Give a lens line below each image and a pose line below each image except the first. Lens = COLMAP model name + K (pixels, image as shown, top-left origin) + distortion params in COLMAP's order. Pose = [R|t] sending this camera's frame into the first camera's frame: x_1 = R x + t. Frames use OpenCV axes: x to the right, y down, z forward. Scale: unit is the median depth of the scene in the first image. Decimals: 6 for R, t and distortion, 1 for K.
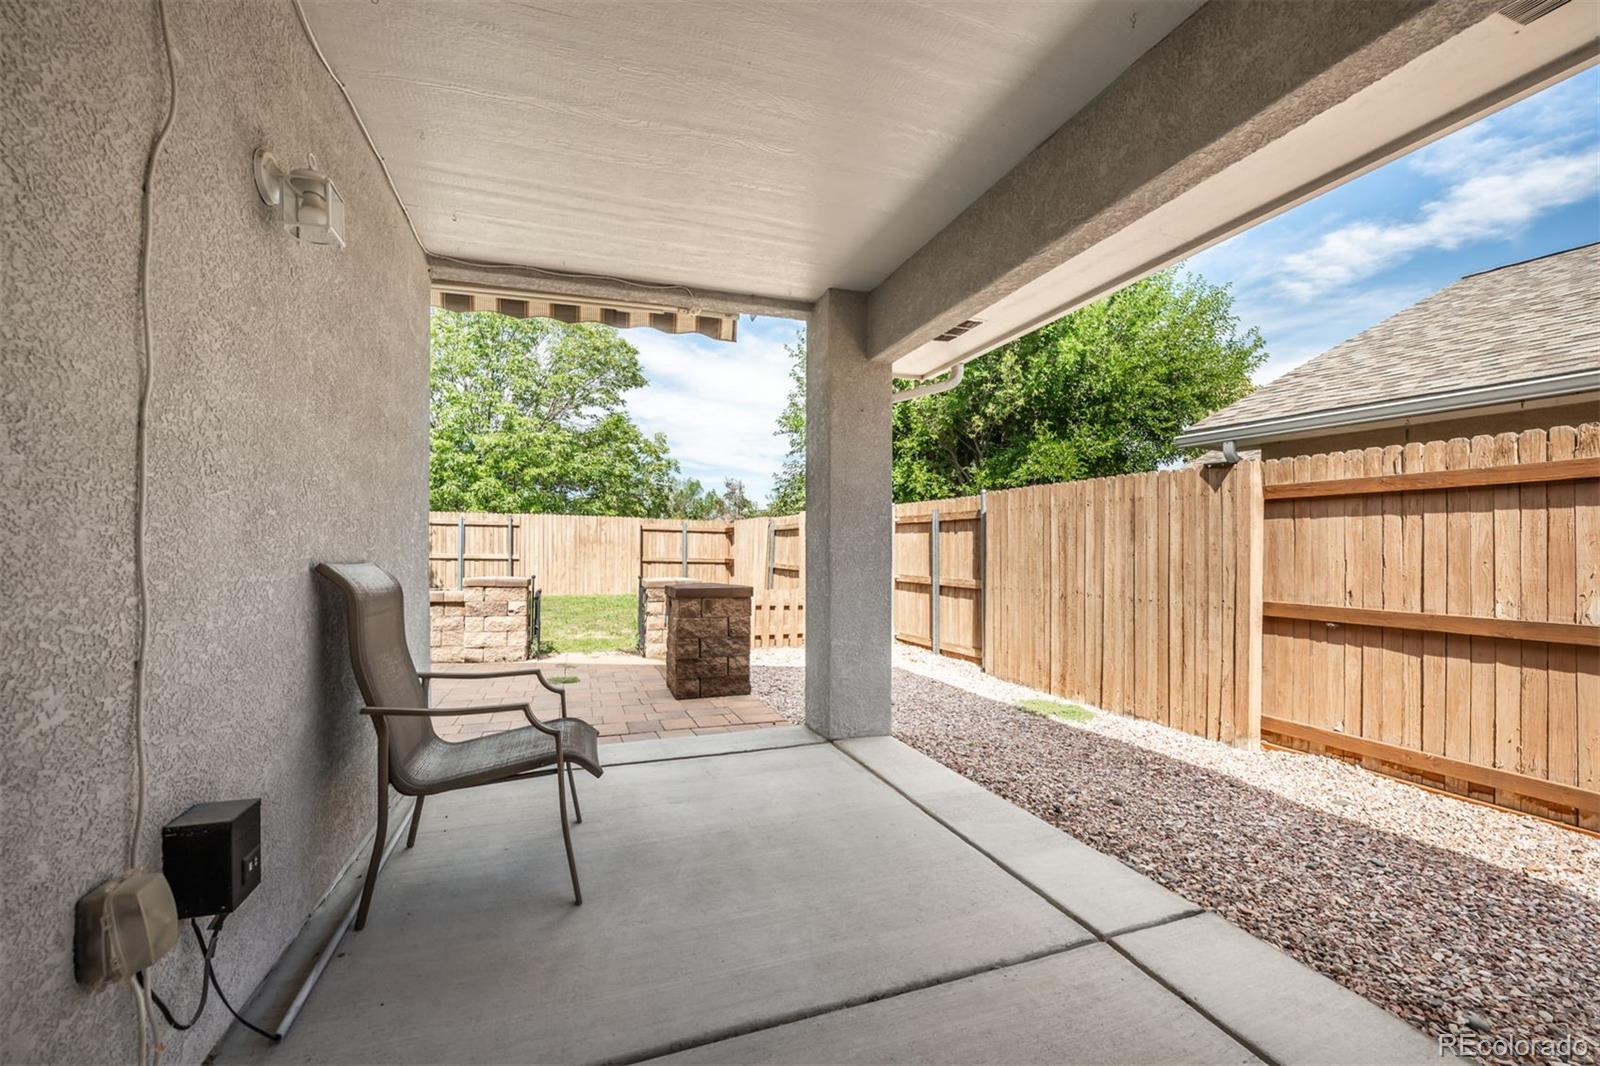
lens RADIAL K [[637.6, 0, 792.2], [0, 637.6, 544.4], [0, 0, 1]] dist [-0.005147, 0.000354]
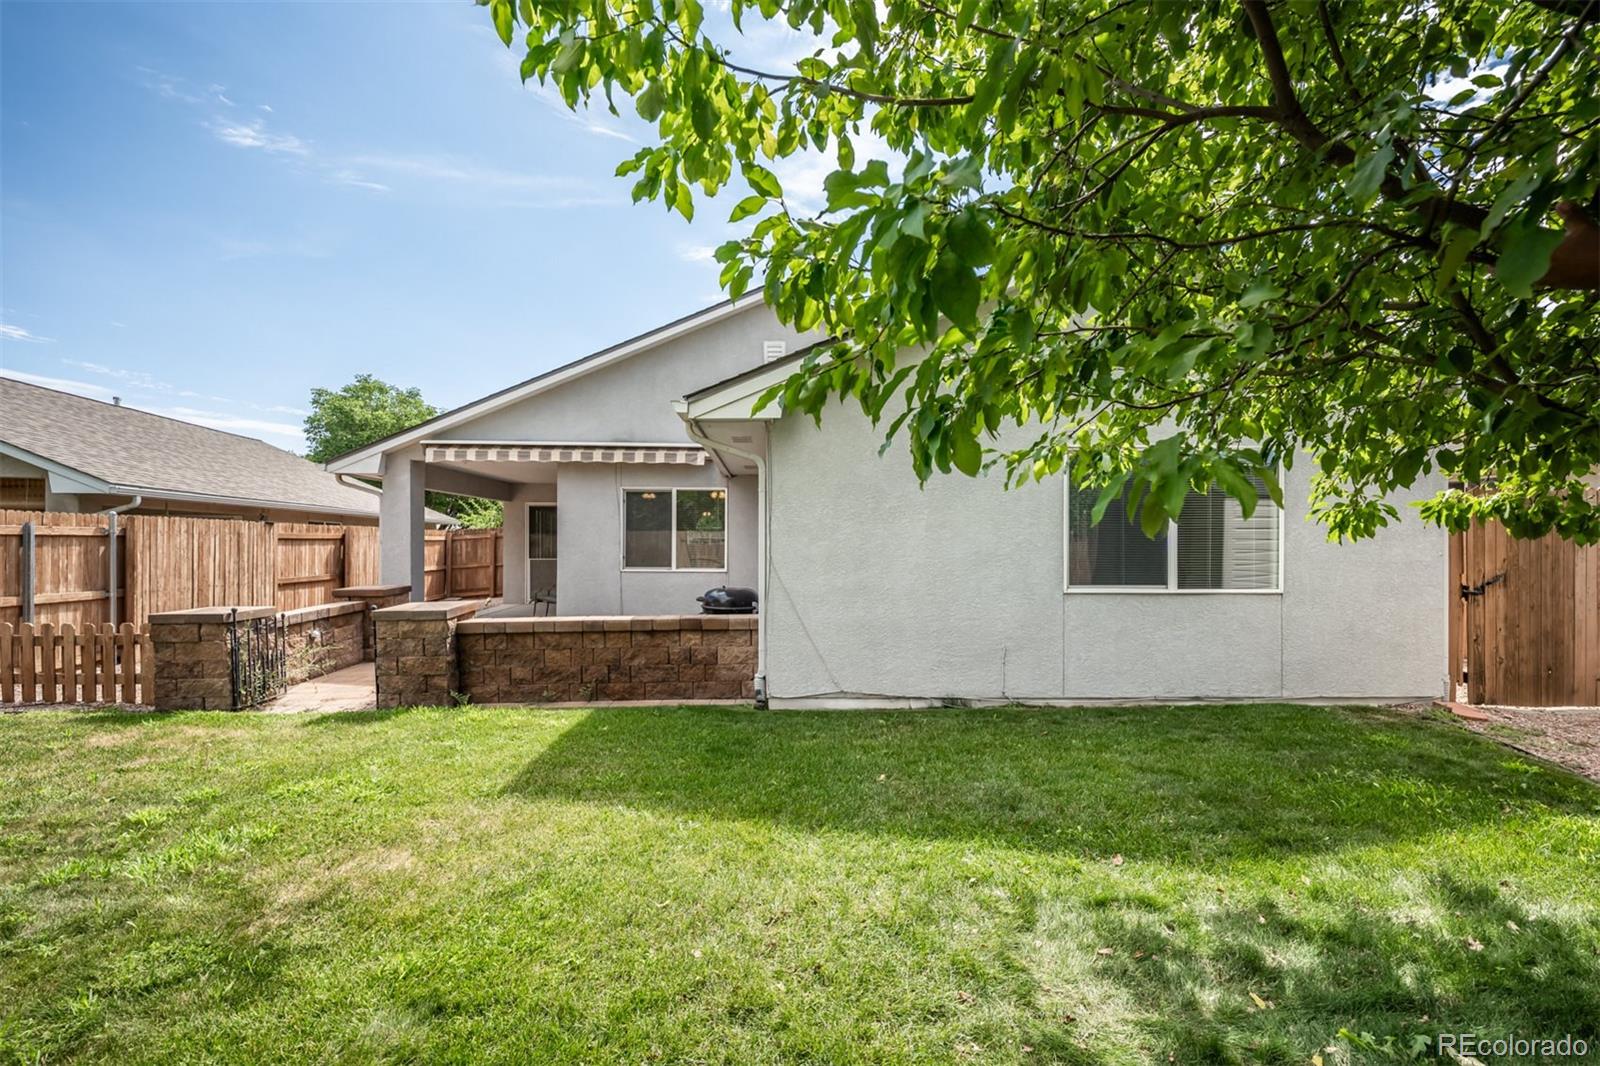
lens RADIAL K [[680.6, 0, 798.3], [0, 680.6, 538.2], [0, 0, 1]] dist [-0.001754, -0.000430]
pose [[-0.957084, 0.000542, 0.289810, -1.115469], [-0.002998, 0.999926, -0.011772, -0.023343], [-0.289795, -0.012136, -0.957012, 1.621825]]
